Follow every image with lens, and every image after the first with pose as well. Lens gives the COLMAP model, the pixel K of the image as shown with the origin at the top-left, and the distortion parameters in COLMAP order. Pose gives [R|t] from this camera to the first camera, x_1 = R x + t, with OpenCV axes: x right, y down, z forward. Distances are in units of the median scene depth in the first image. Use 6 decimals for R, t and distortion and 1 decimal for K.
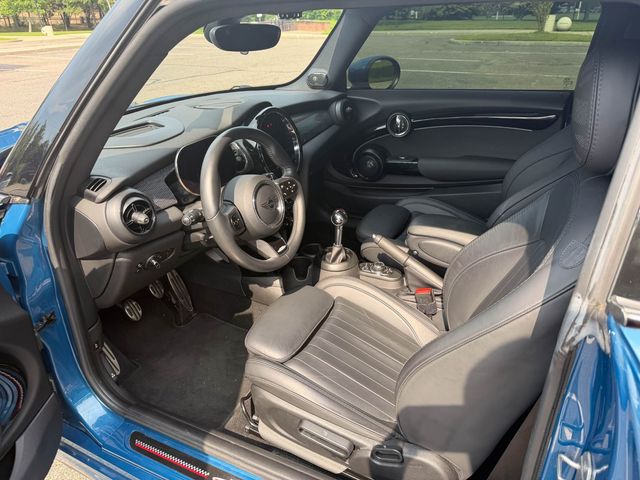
lens RADIAL K [[452.5, 0, 322.1], [0, 452.5, 239.7], [0, 0, 1]] dist [0.005079, -0.009355]
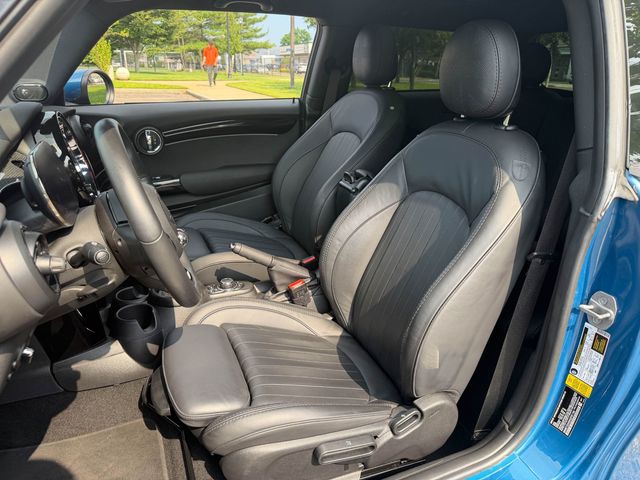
lens RADIAL K [[452.5, 0, 322.1], [0, 452.5, 239.7], [0, 0, 1]] dist [0.005079, -0.009355]
pose [[0.651530, -0.226440, 0.724039, -0.349353], [0.297706, 0.954170, 0.030520, 0.005413], [-0.697767, 0.195666, 0.689083, 0.214460]]
